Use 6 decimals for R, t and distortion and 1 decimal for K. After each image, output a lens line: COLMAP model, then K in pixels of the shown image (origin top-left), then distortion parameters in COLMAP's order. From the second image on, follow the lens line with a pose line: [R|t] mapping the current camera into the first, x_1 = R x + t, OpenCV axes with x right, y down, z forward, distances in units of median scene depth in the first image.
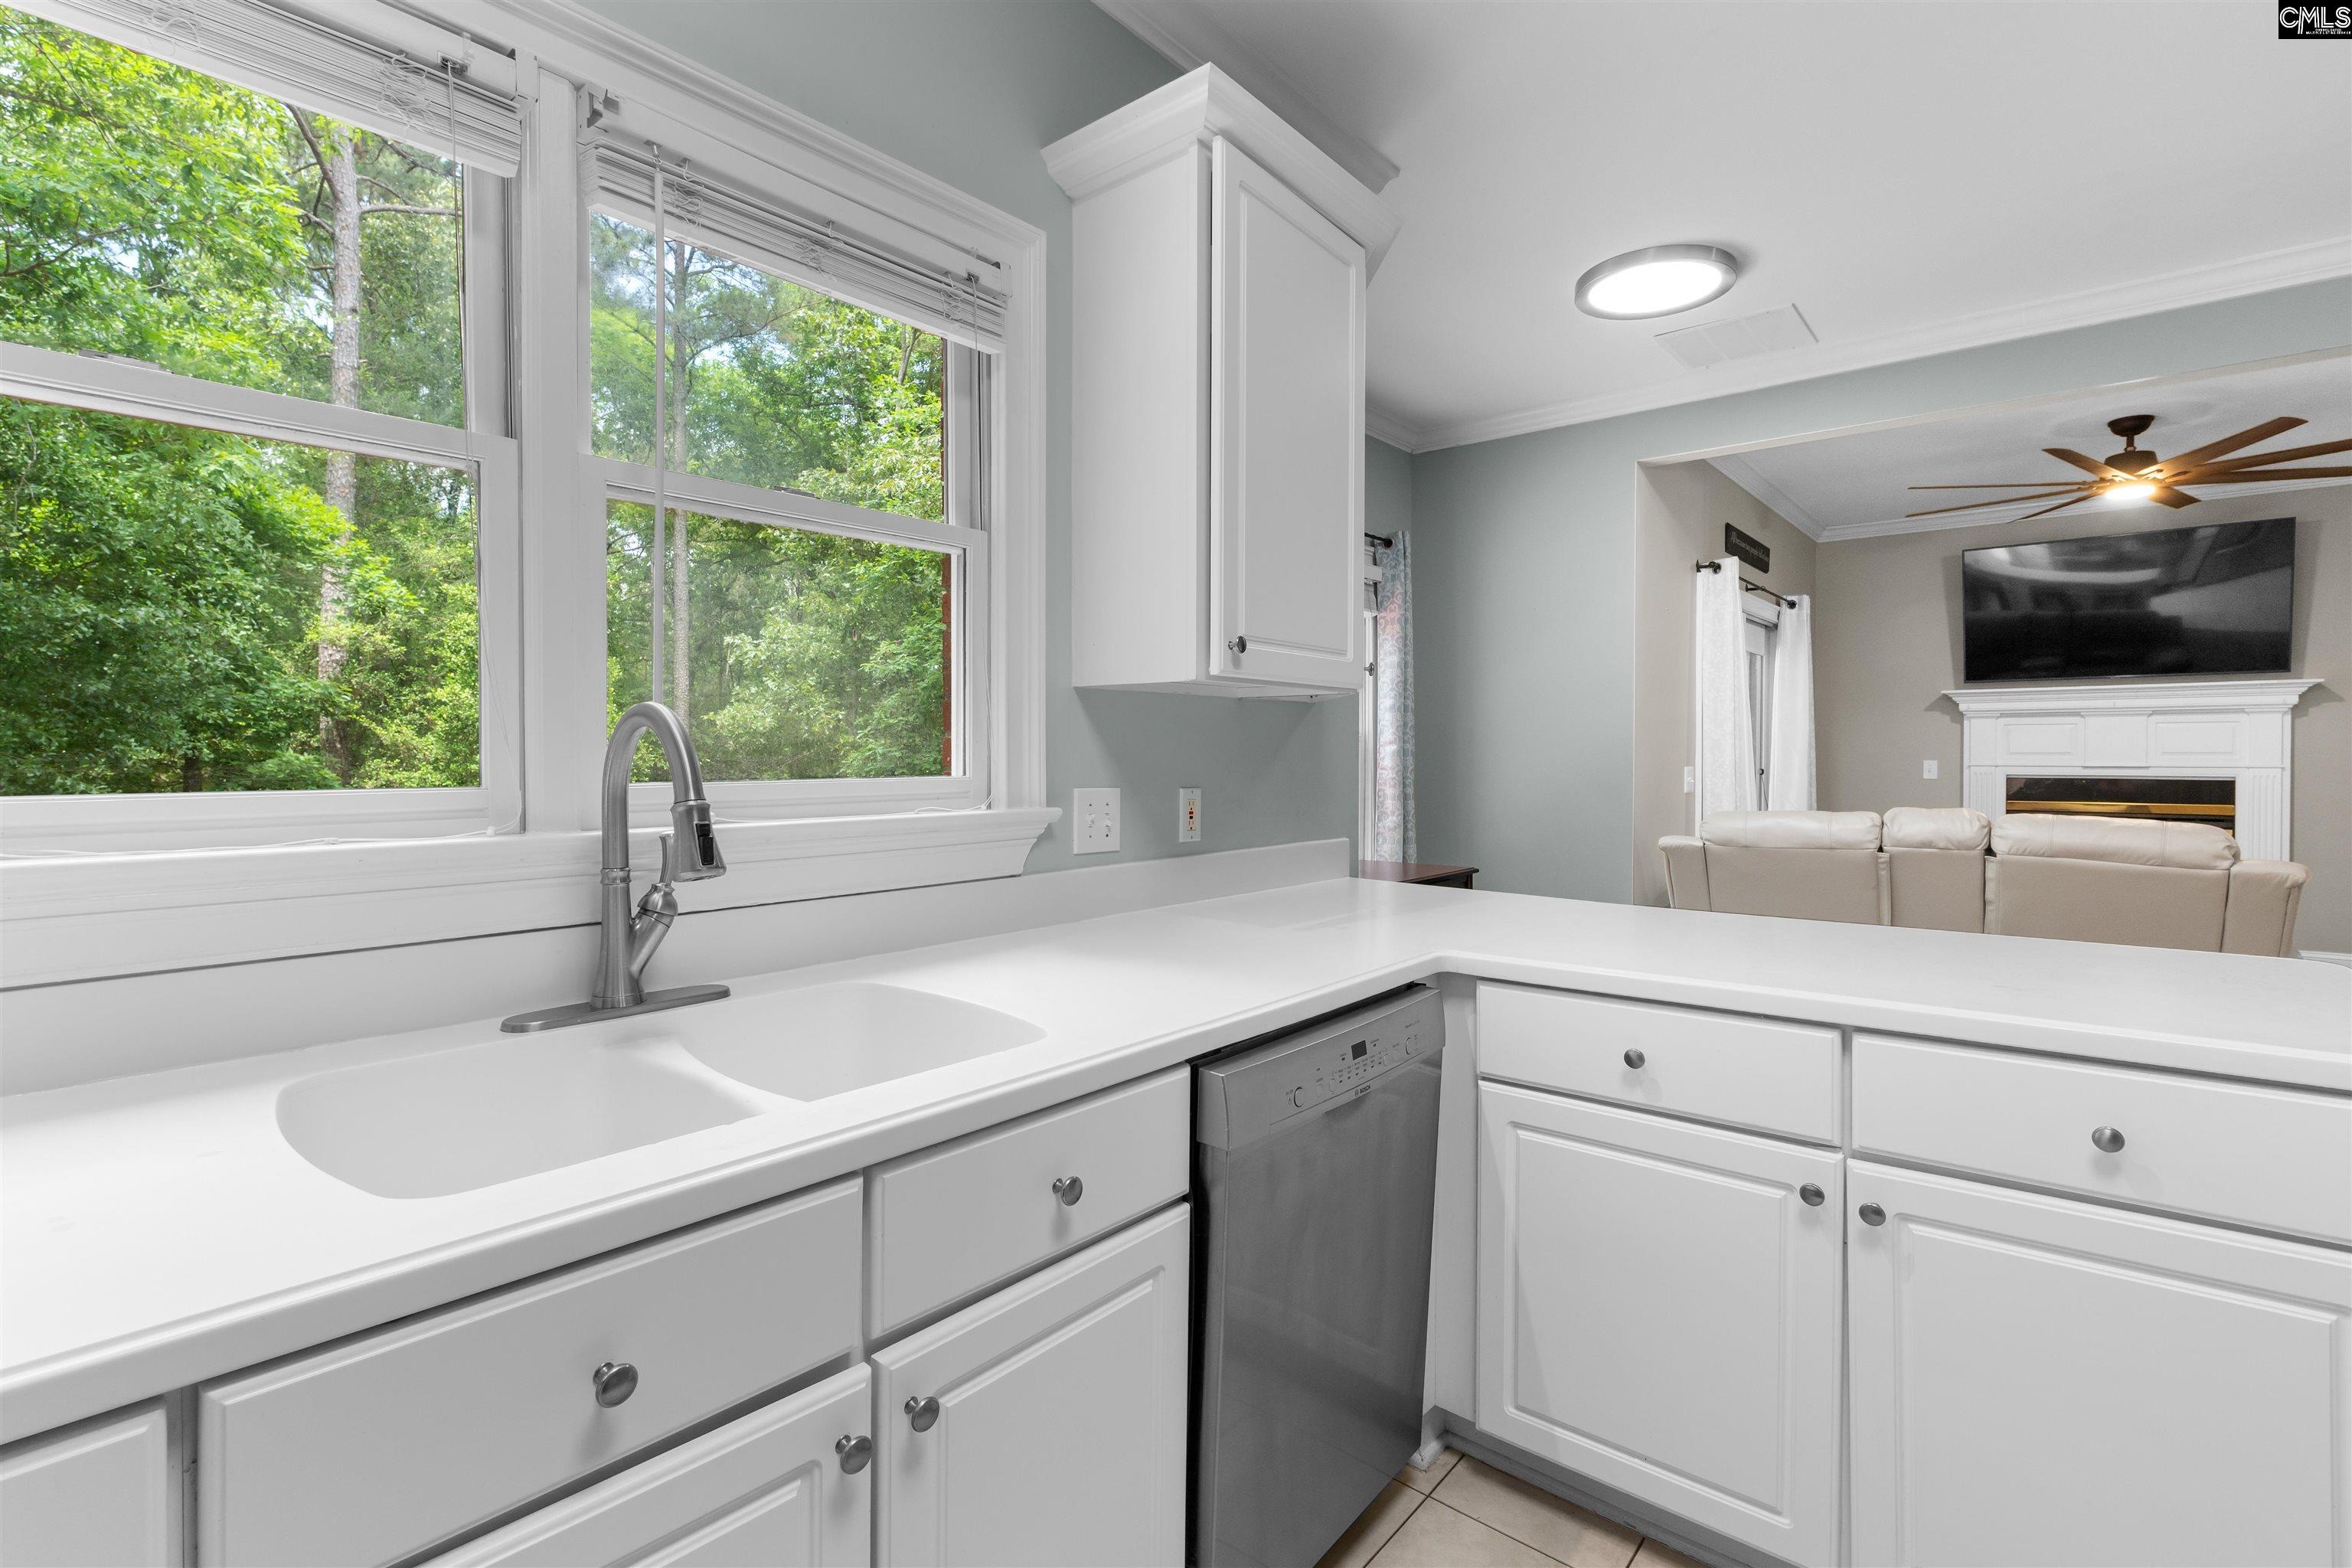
lens RADIAL K [[1084.7, 0, 1166.1], [0, 1084.7, 773.0], [0, 0, 1]] dist [-0.007592, -0.000074]
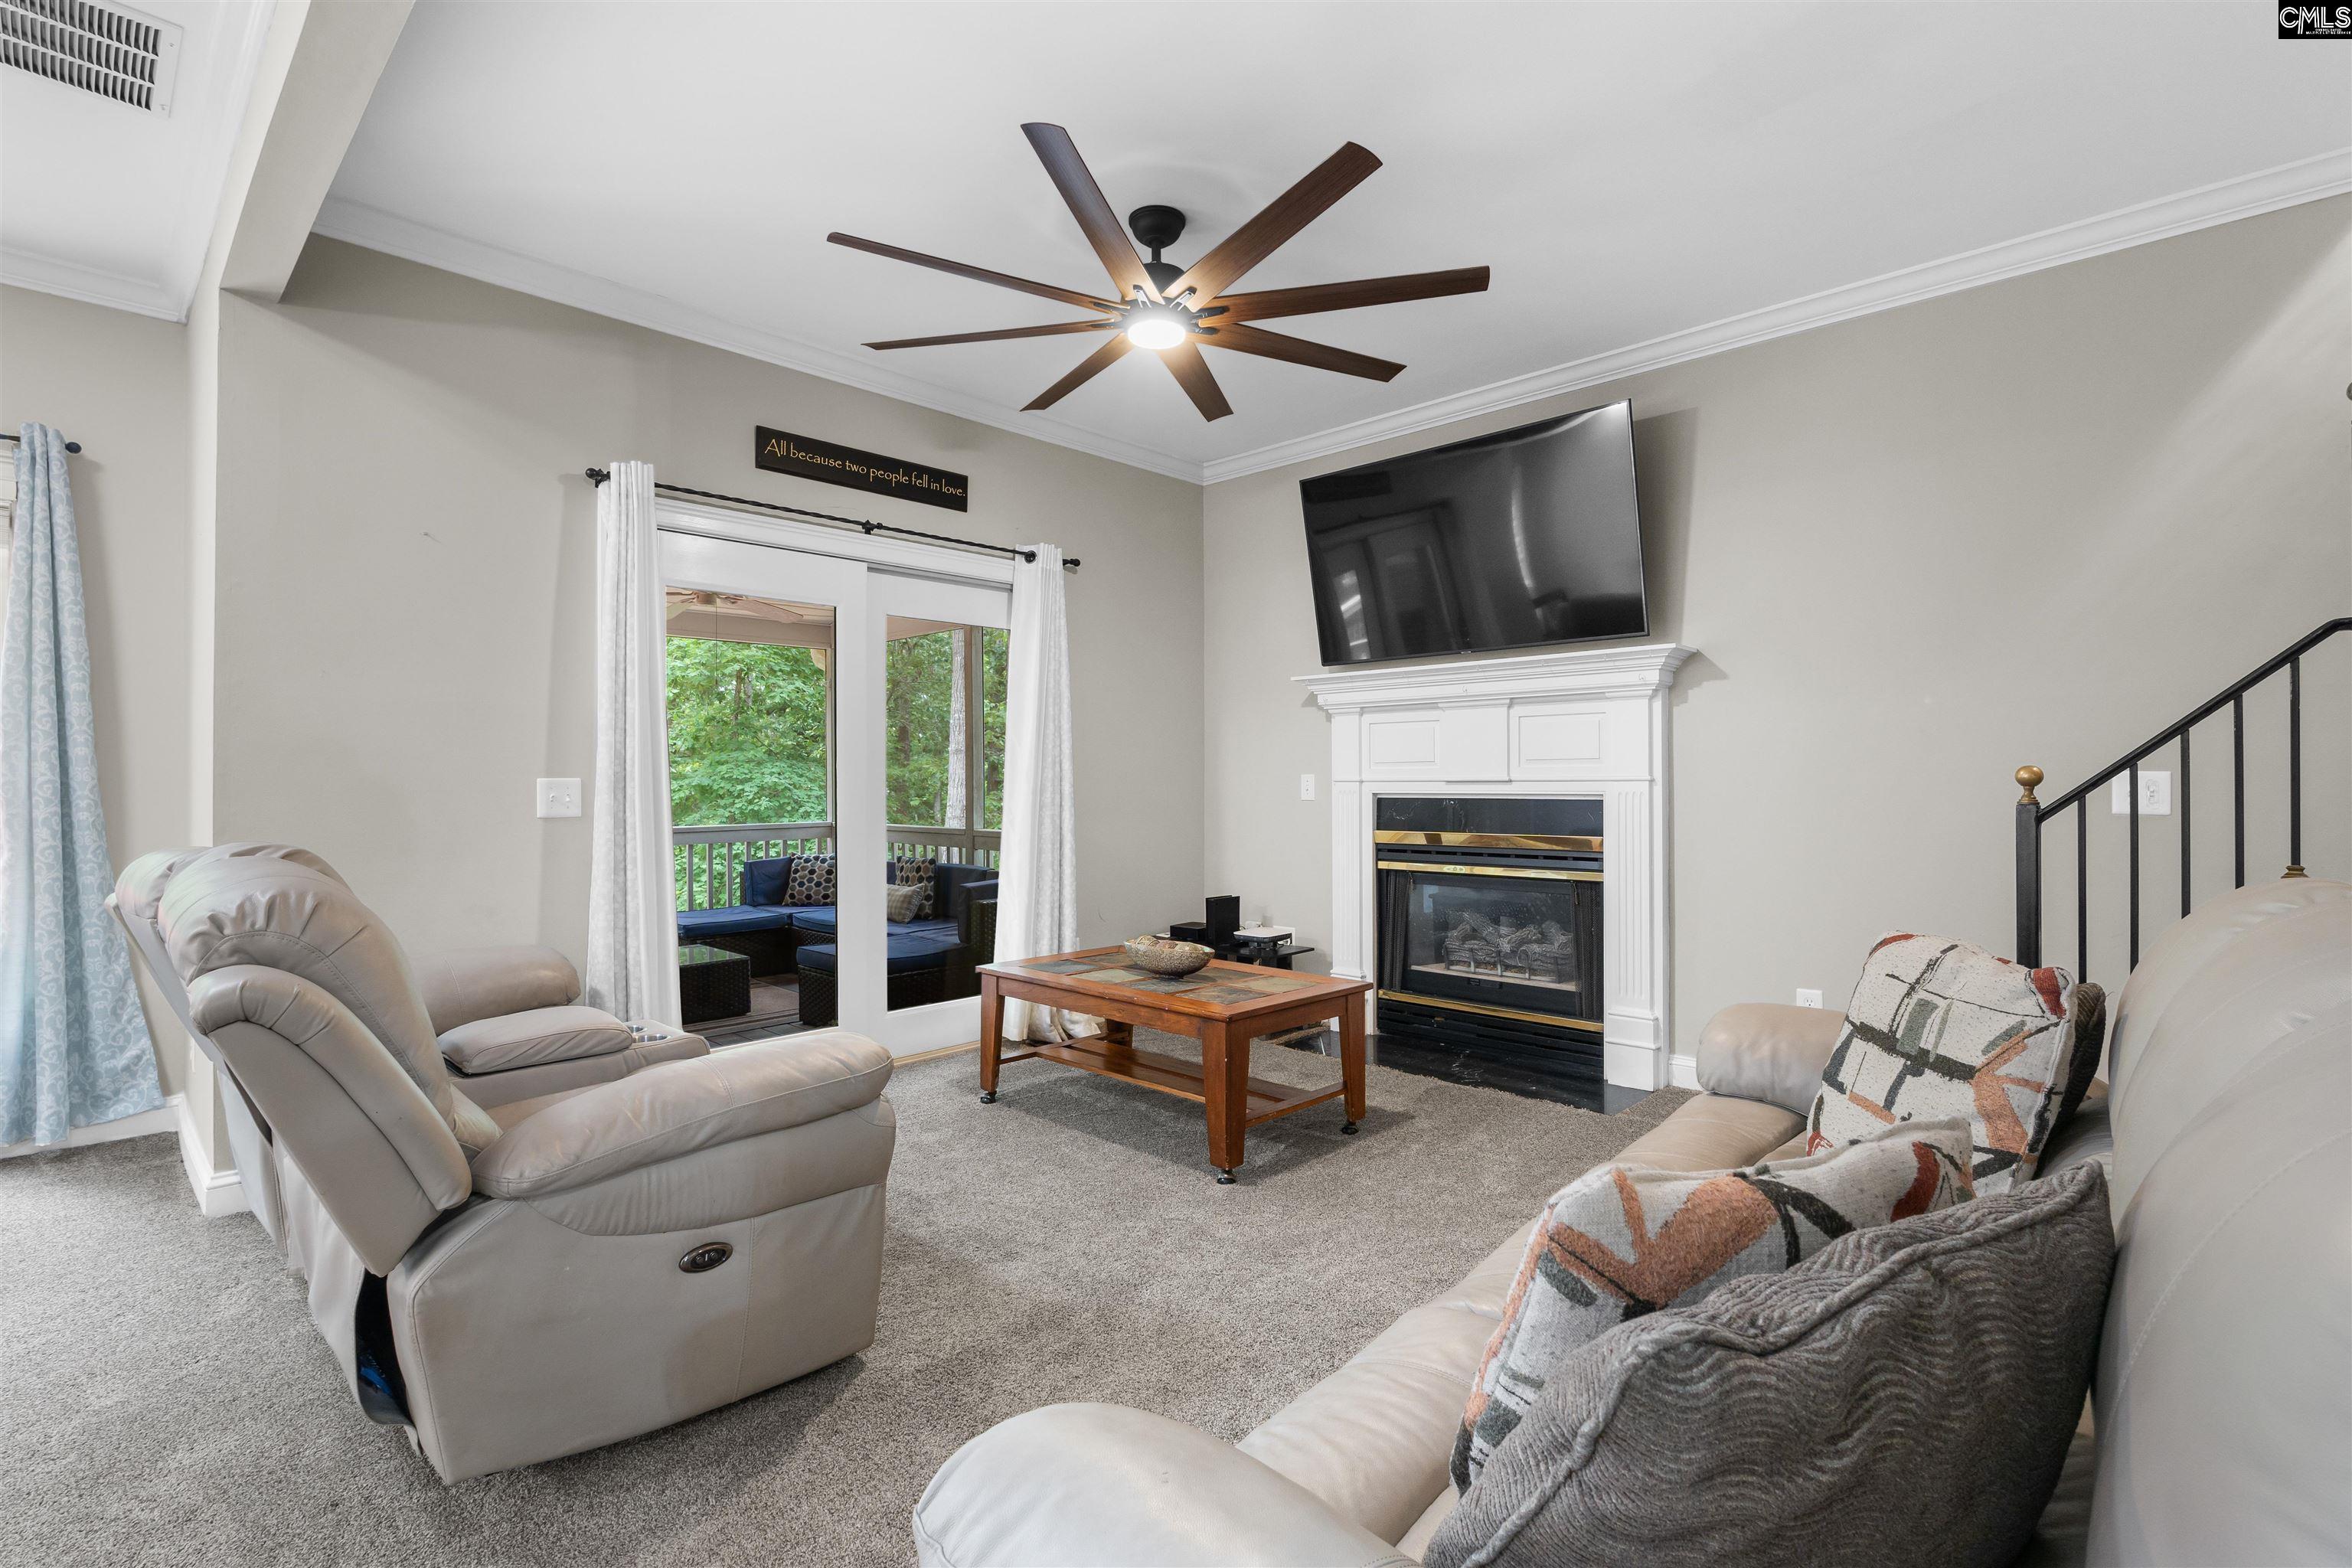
lens RADIAL K [[1075.8, 0, 1186.8], [0, 1075.8, 778.0], [0, 0, 1]] dist [-0.011759, 0.000384]
pose [[0.998812, -0.004998, -0.048482, 0.738718], [0.003993, 0.999775, -0.020811, 0.006071], [0.048575, 0.020592, 0.998607, 0.306393]]
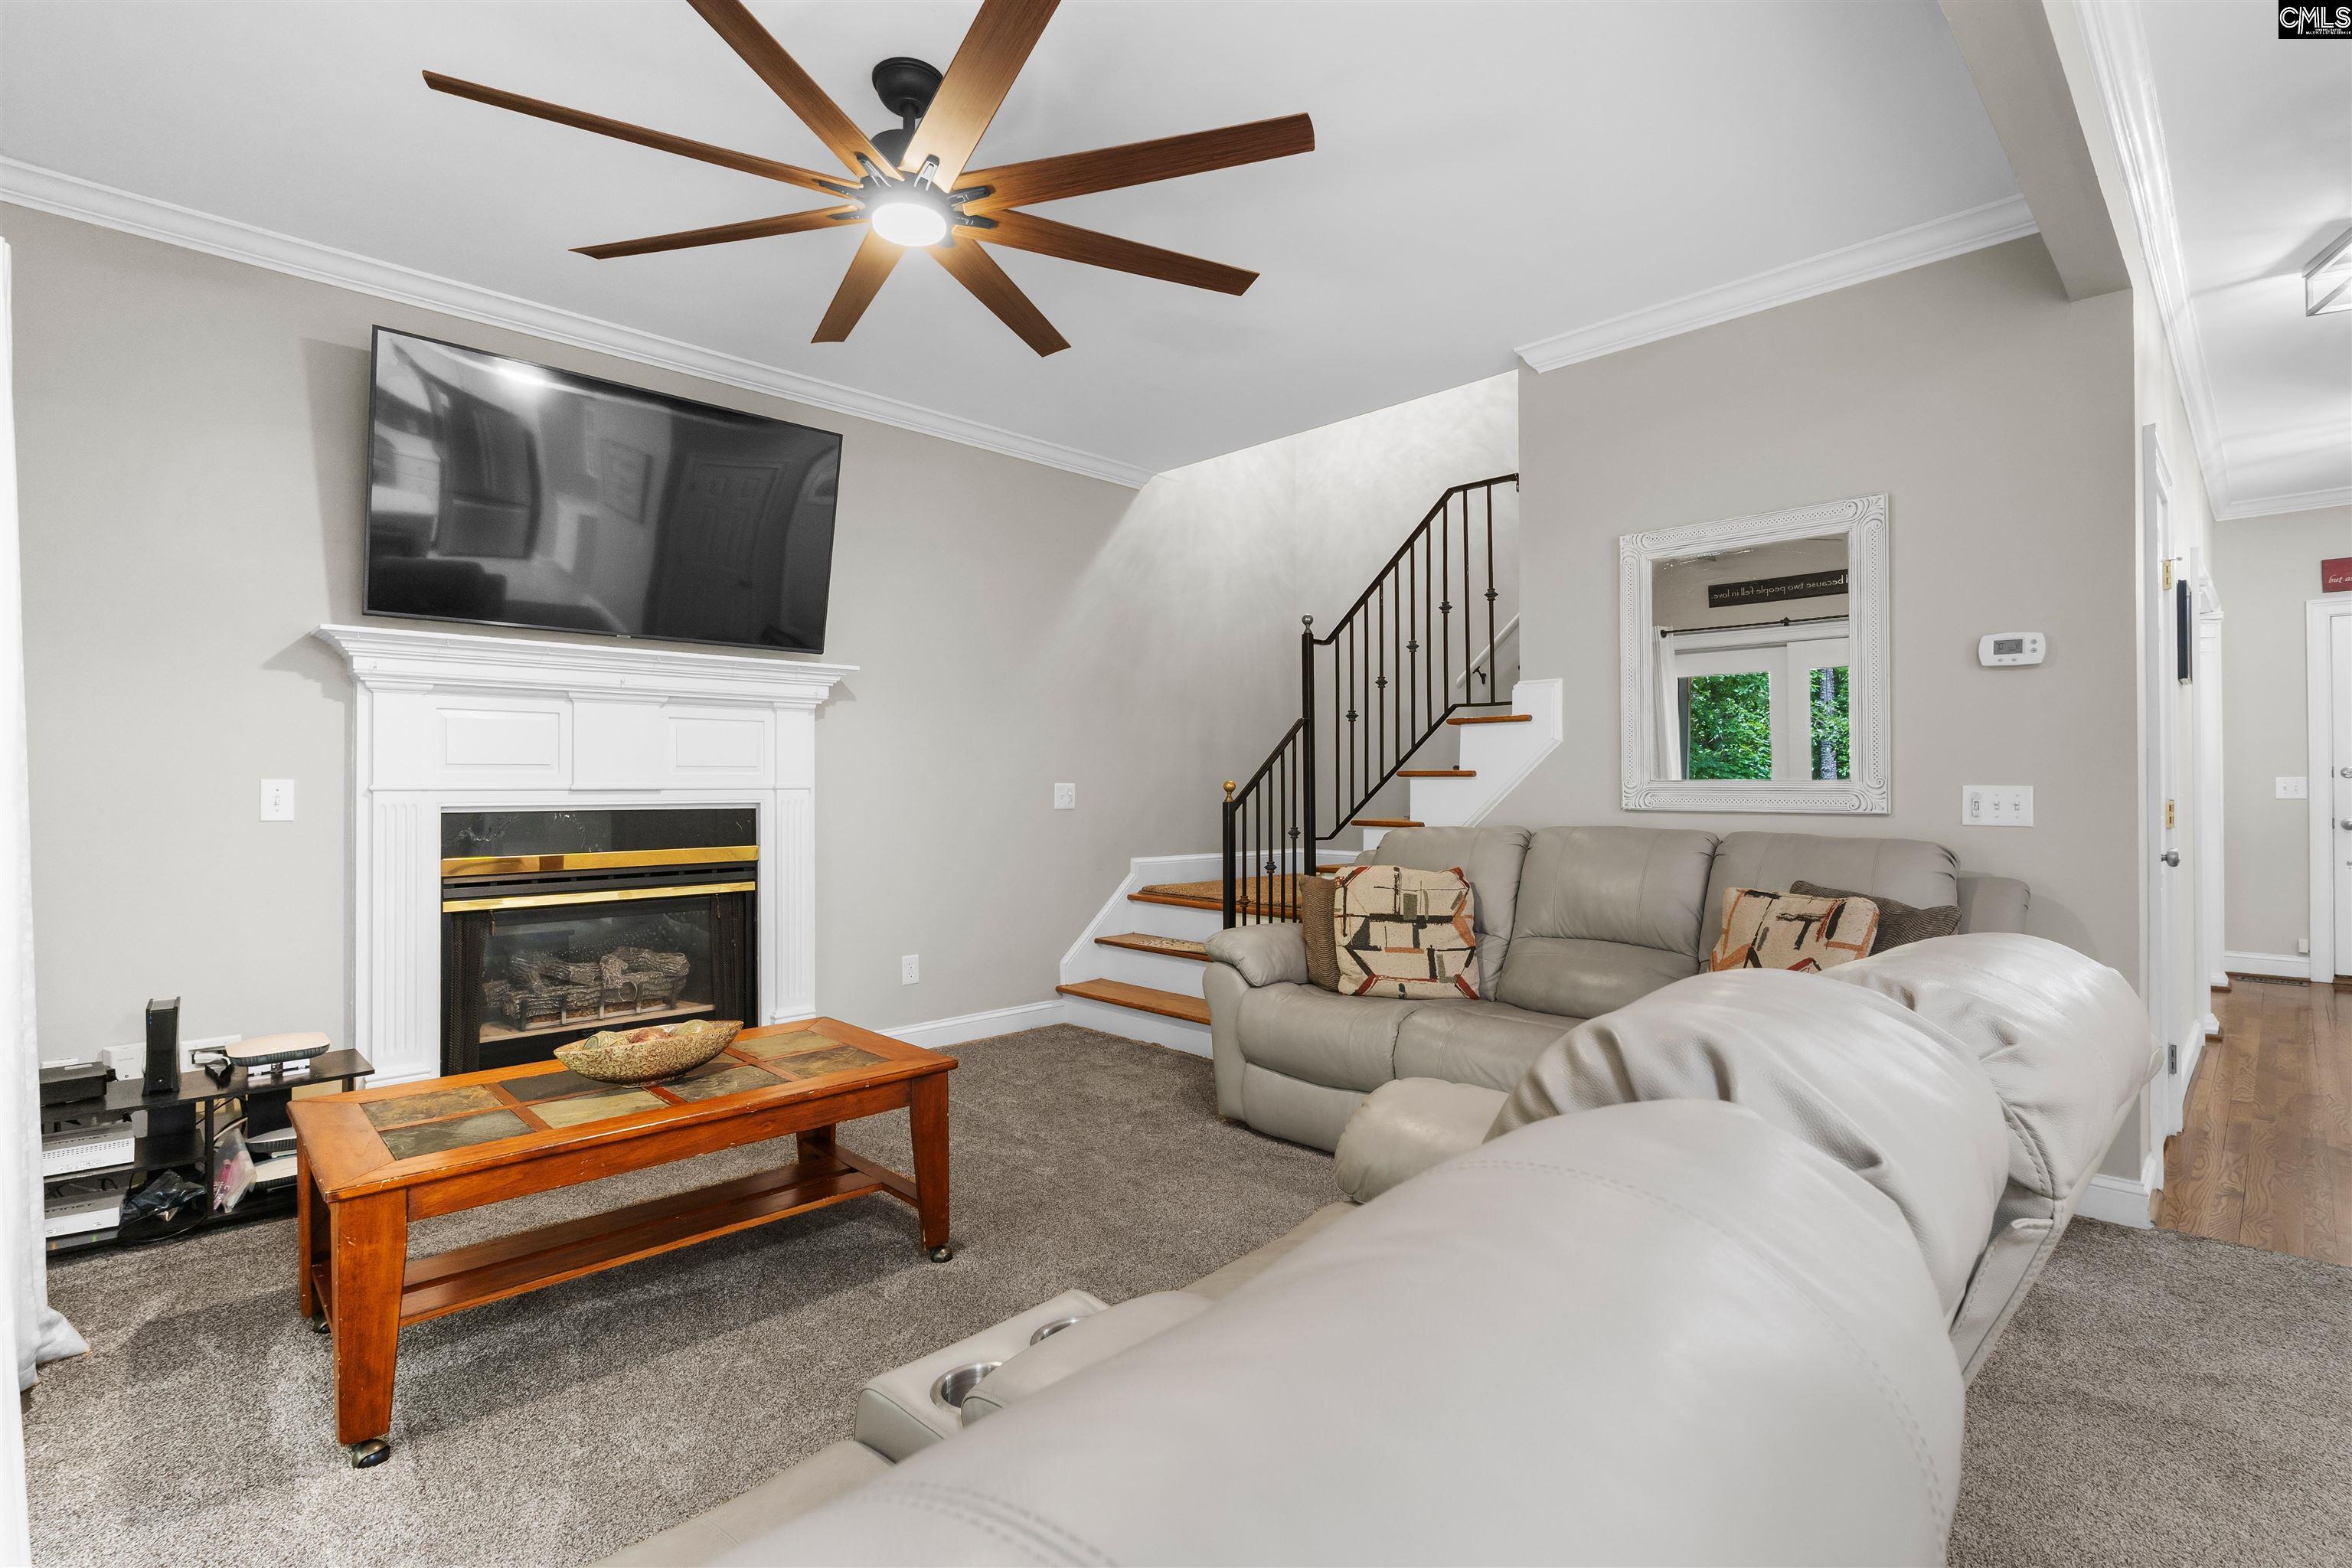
lens RADIAL K [[1084.7, 0, 1166.1], [0, 1084.7, 773.0], [0, 0, 1]] dist [-0.007592, -0.000074]
pose [[0.081254, 0.010731, 0.996636, 0.326136], [0.017889, 0.999765, -0.012223, -0.002157], [-0.996533, 0.018822, 0.081043, 0.667353]]
